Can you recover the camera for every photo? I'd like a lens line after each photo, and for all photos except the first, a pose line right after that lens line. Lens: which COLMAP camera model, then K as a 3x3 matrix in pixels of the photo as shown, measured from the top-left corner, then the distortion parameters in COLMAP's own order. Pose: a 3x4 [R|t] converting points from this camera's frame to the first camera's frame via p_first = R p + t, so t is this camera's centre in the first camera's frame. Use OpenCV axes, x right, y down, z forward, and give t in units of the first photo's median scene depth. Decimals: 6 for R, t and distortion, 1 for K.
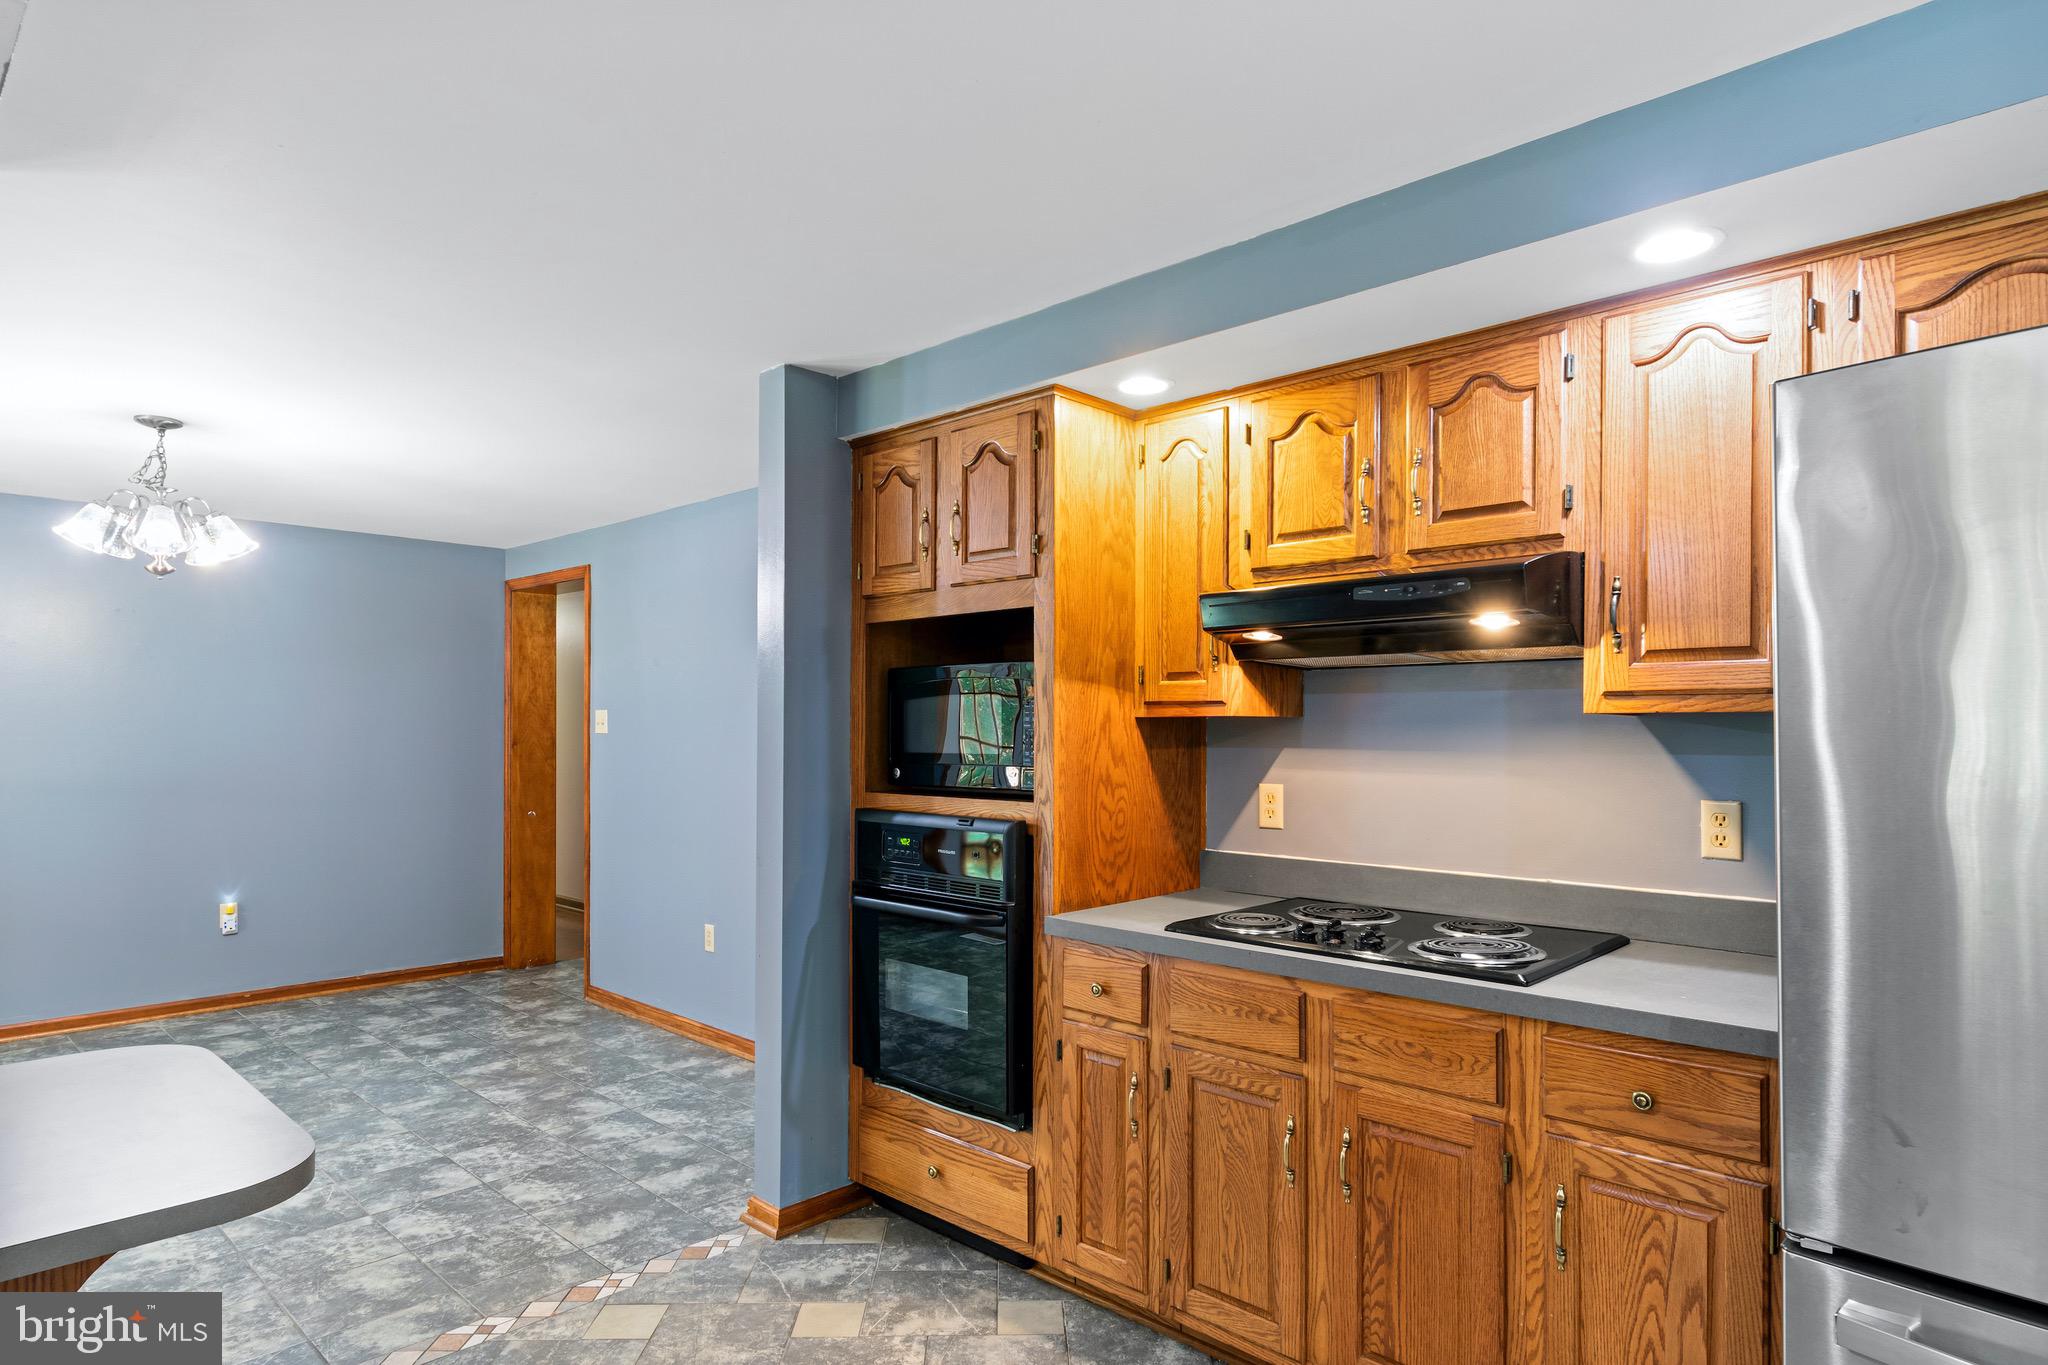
lens RADIAL K [[1154.3, 0, 1028.5], [0, 1154.3, 718.7], [0, 0, 1]] dist [0.002390, 0.000303]
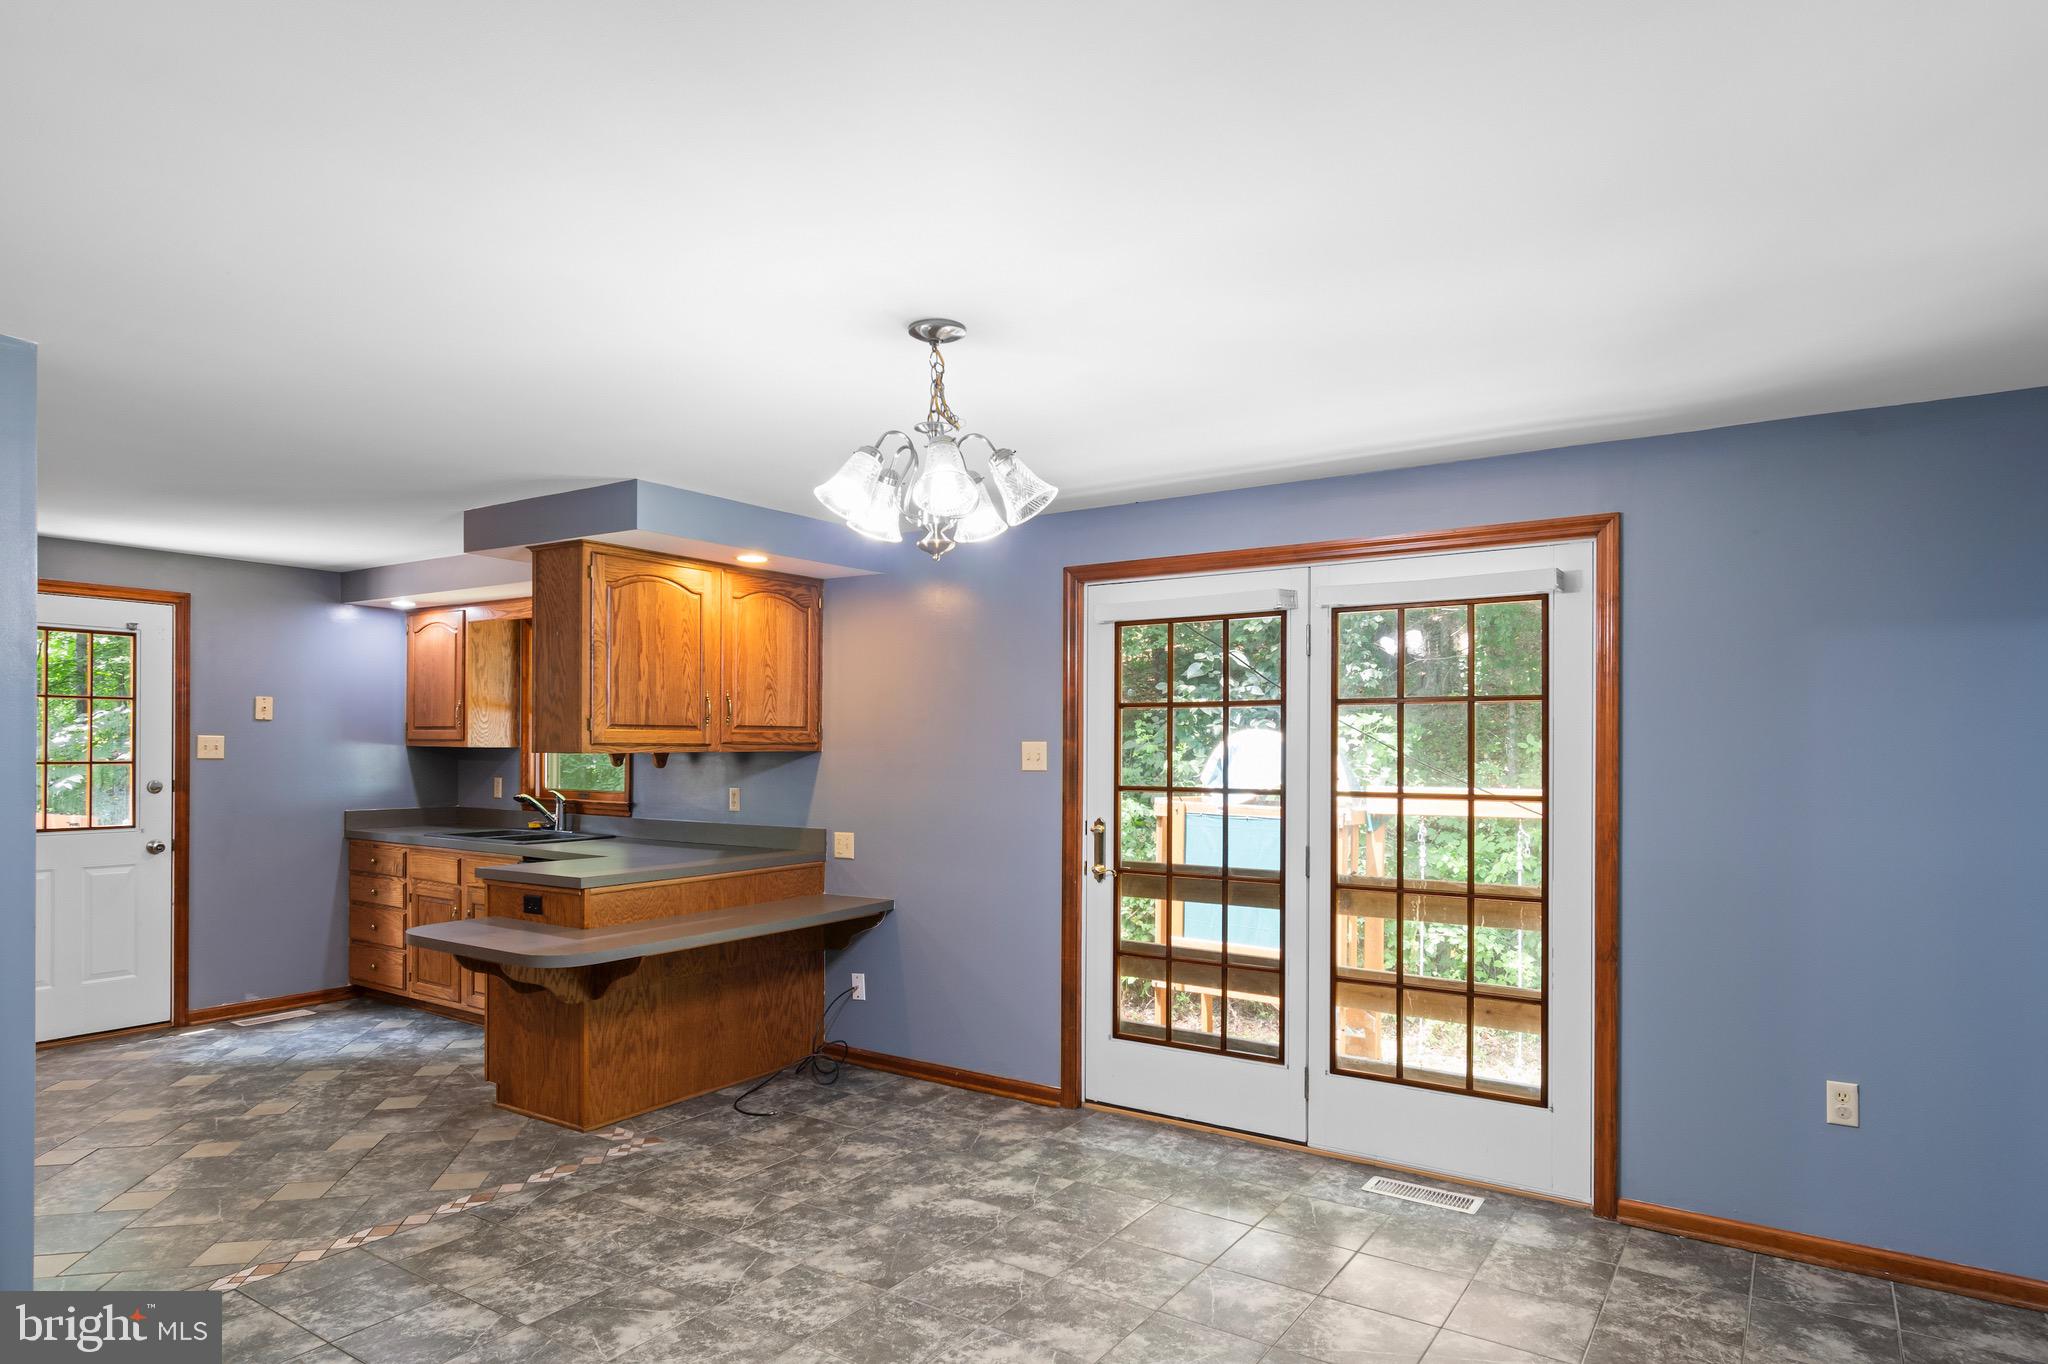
lens RADIAL K [[1168.0, 0, 1028.8], [0, 1168.0, 751.4], [0, 0, 1]] dist [0.000491, -0.001107]
pose [[-0.985361, -0.007597, -0.170314, -0.939951], [-0.007233, 0.999970, -0.002760, -0.007277], [0.170330, -0.001488, -0.985386, 2.303457]]
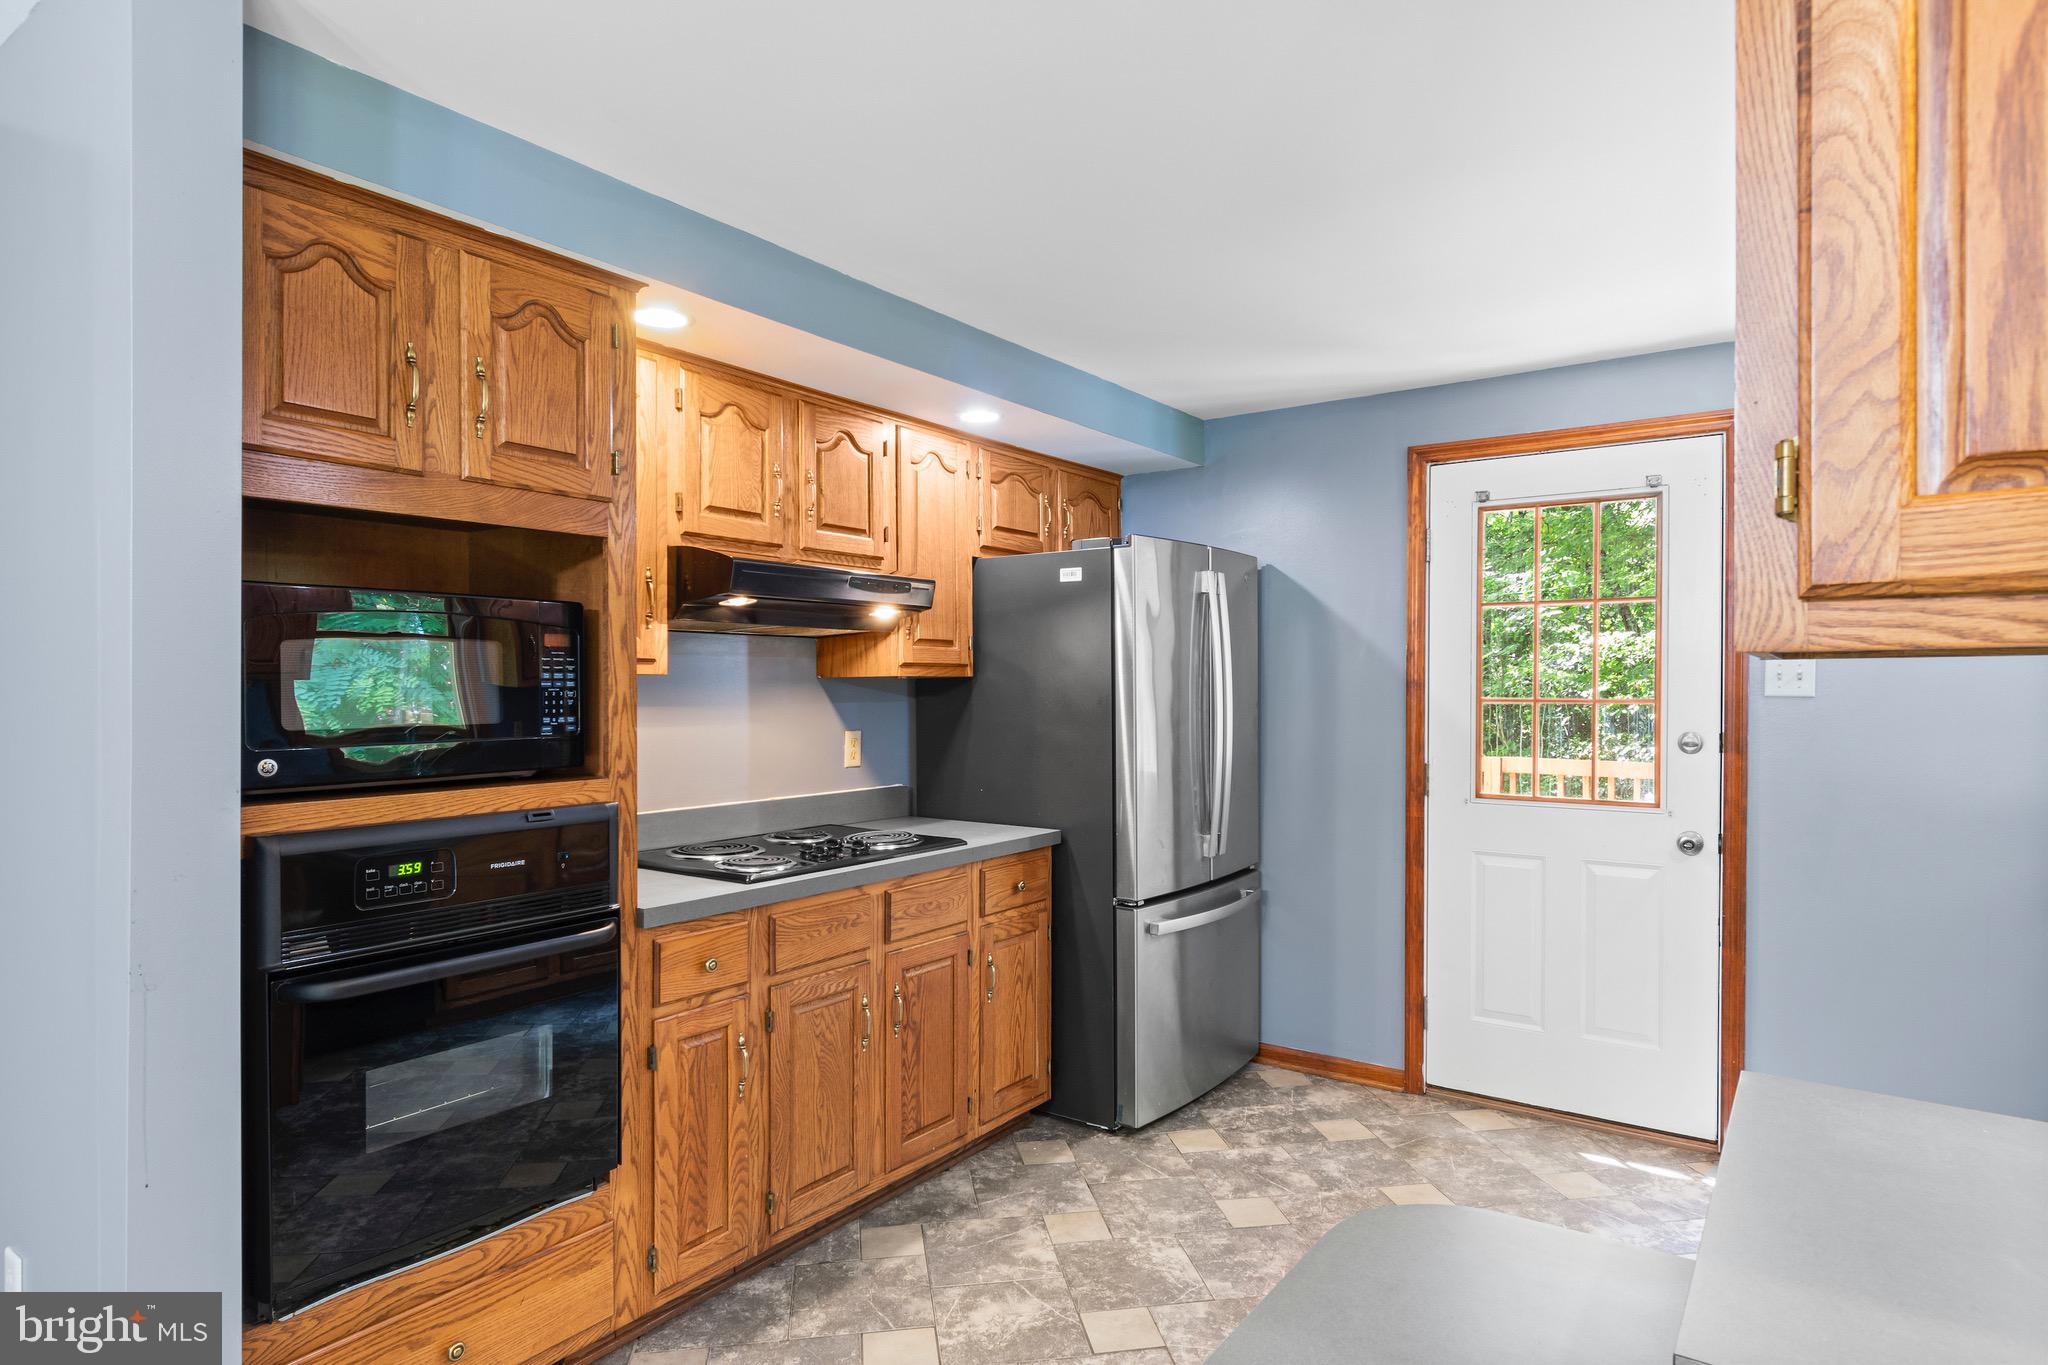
lens RADIAL K [[1135.1, 0, 1031.1], [0, 1135.1, 692.3], [0, 0, 1]] dist [0.004798, -0.001622]
pose [[-0.146448, -0.007824, 0.989187, -0.858837], [-0.007195, 0.999951, 0.006844, 0.004387], [-0.989192, -0.006114, -0.146497, 0.847401]]
